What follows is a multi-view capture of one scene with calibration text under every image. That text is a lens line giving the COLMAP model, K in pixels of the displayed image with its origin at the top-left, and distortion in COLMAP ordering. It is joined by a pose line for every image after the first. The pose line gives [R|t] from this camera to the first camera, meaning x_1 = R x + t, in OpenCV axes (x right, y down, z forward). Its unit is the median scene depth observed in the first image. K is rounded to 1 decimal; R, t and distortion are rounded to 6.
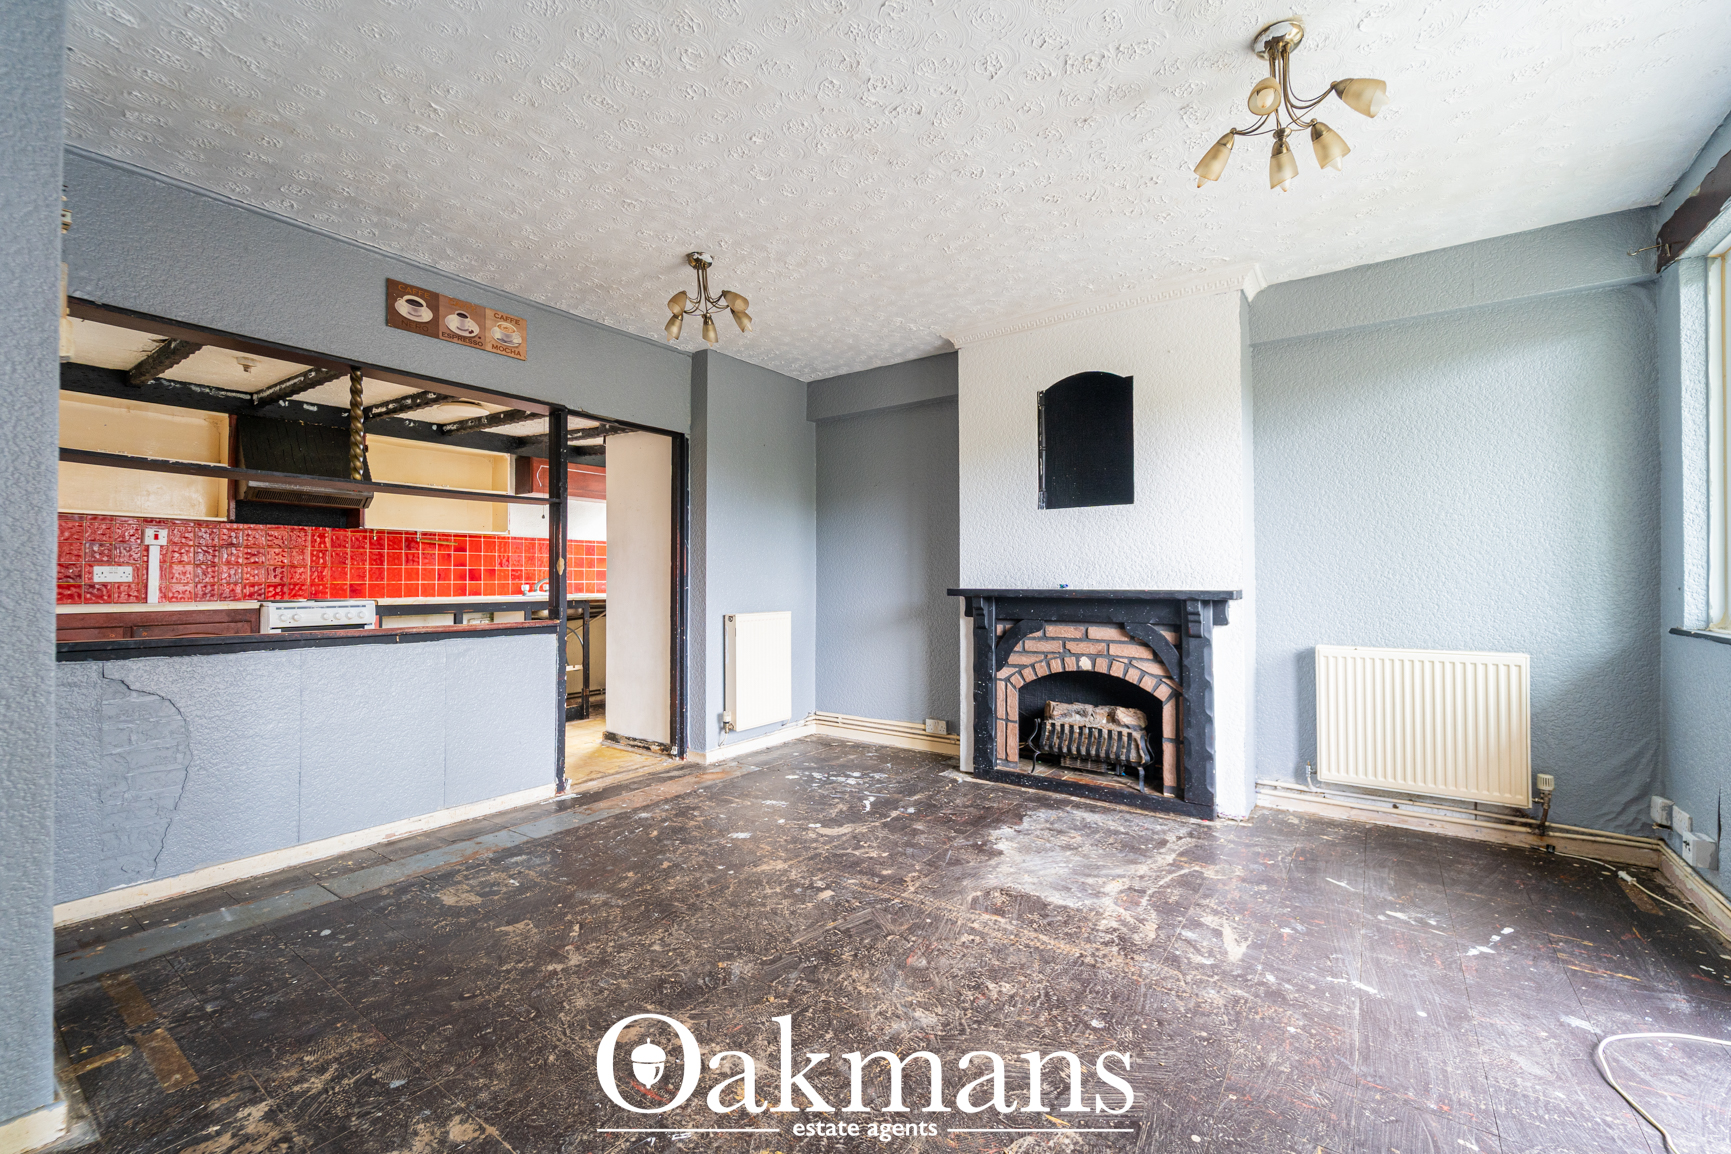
lens RADIAL K [[708.6, 0, 860.2], [0, 708.6, 568.1], [0, 0, 1]] dist [-0.000491, -0.000365]
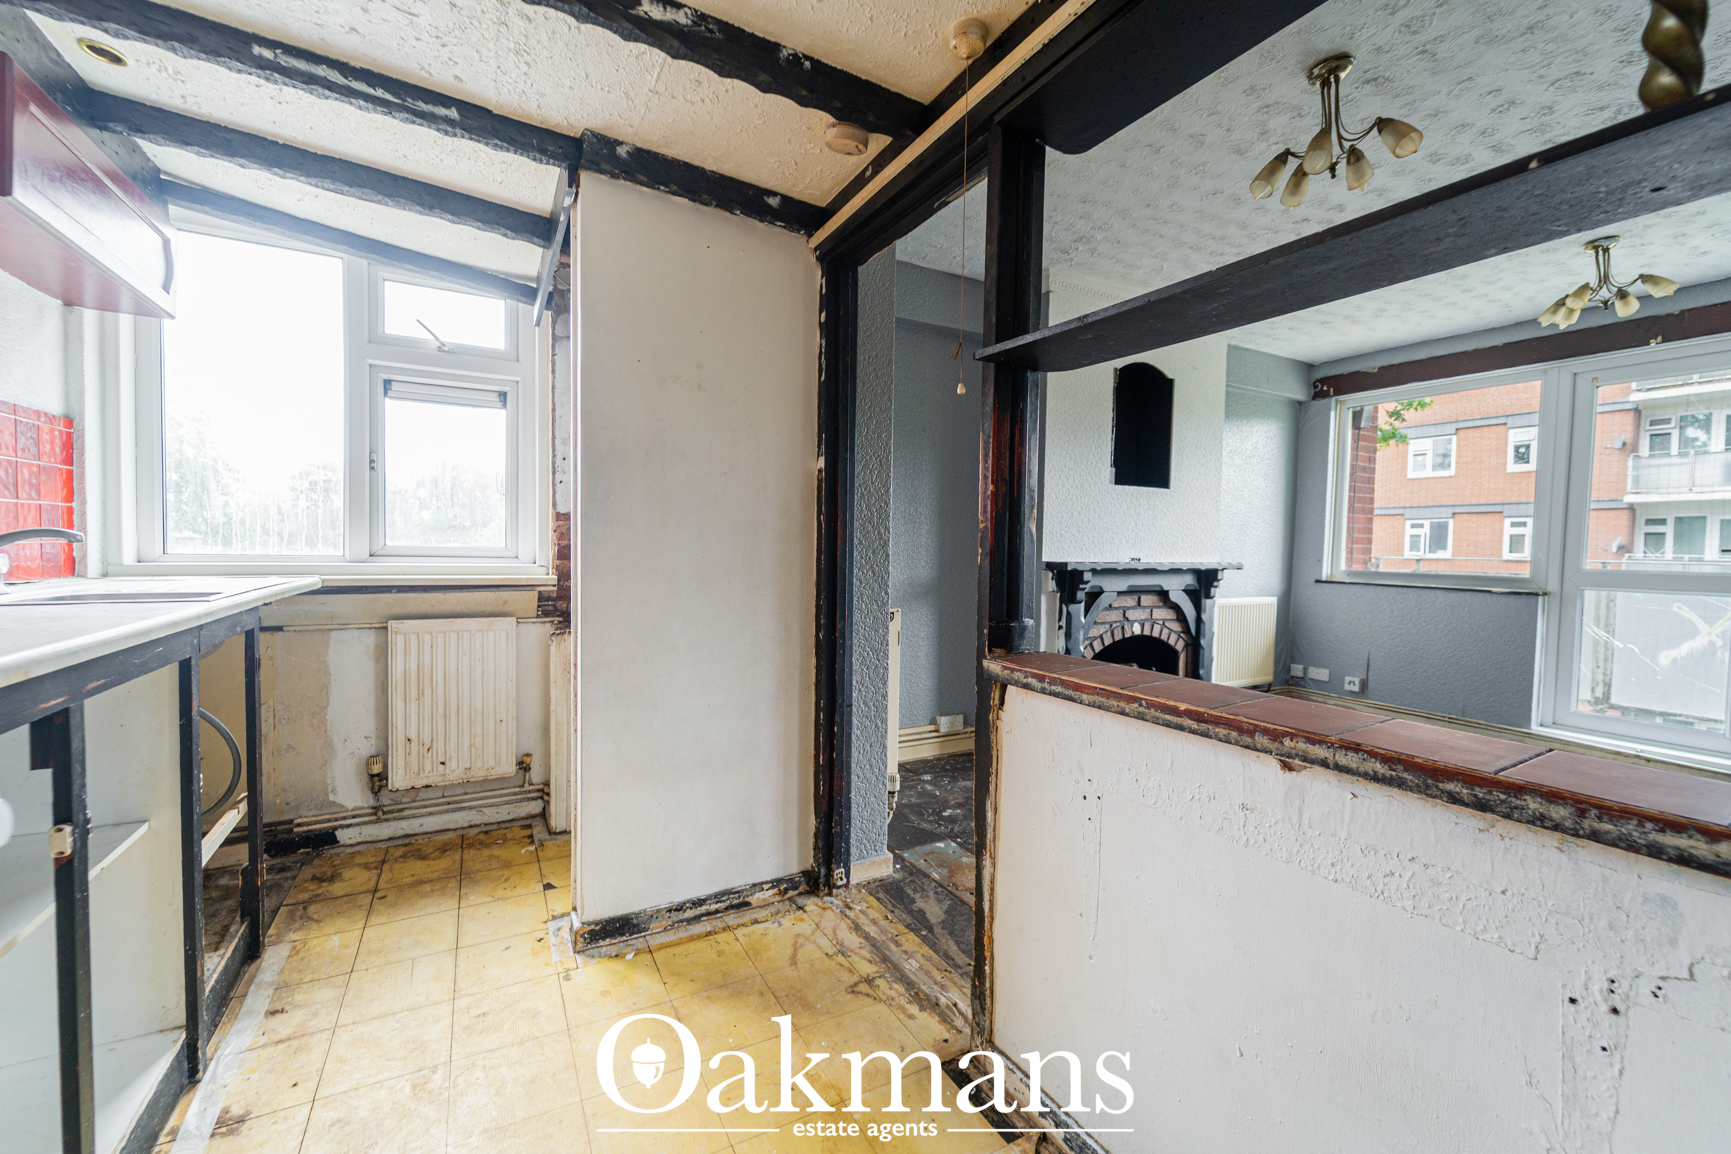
lens RADIAL K [[695.5, 0, 862.4], [0, 695.5, 569.7], [0, 0, 1]] dist [0.001691, -0.002454]
pose [[0.432111, -0.022524, 0.901539, -0.924563], [-0.031976, 0.998677, 0.040277, 0.013308], [-0.901253, -0.046232, 0.430819, 1.005973]]
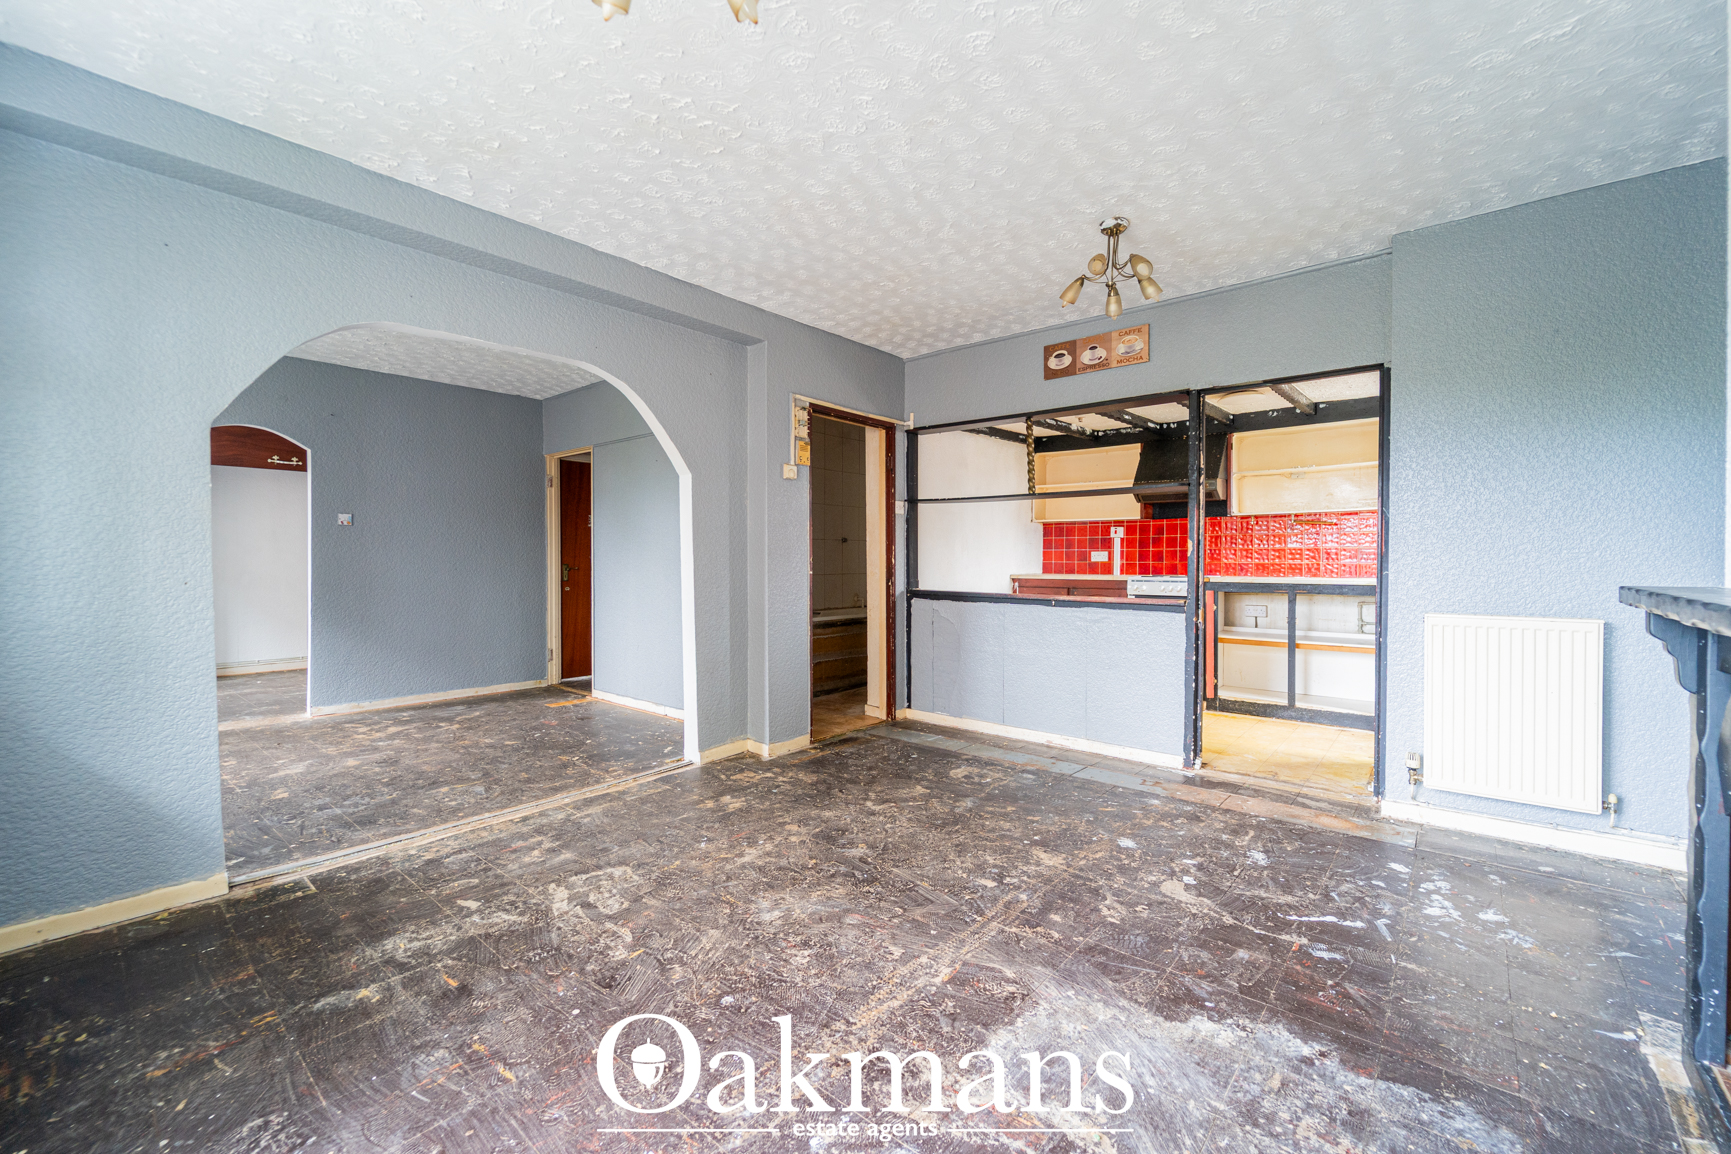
lens RADIAL K [[708.6, 0, 860.2], [0, 708.6, 568.1], [0, 0, 1]] dist [-0.000491, -0.000365]
pose [[-0.085265, 0.014568, -0.996252, 0.697888], [0.016931, 0.999770, 0.013170, 0.005232], [0.996214, -0.015744, -0.085492, 0.677849]]
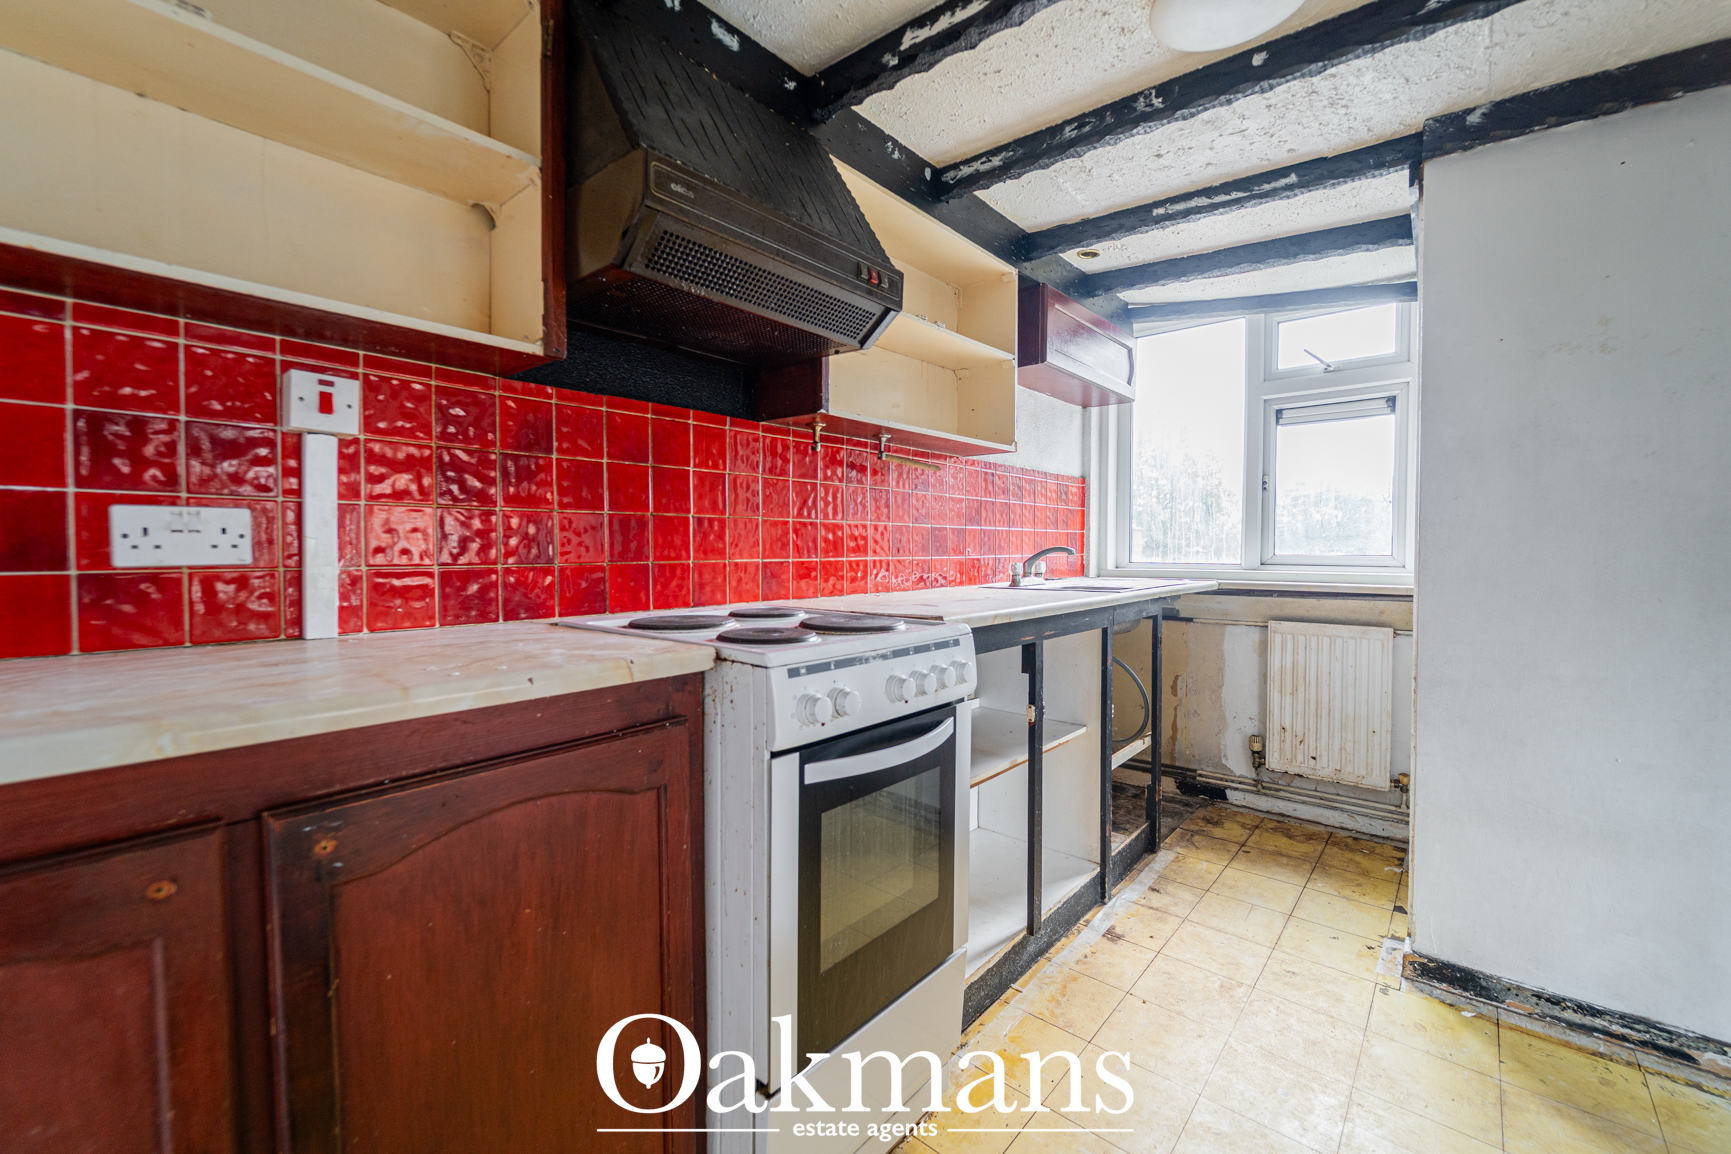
lens RADIAL K [[708.6, 0, 860.2], [0, 708.6, 568.1], [0, 0, 1]] dist [-0.000491, -0.000365]
pose [[0.995743, 0.001584, -0.092161, -0.894365], [0.002376, 0.999079, 0.042836, 0.010888], [0.092144, -0.042873, 0.994822, 0.871606]]
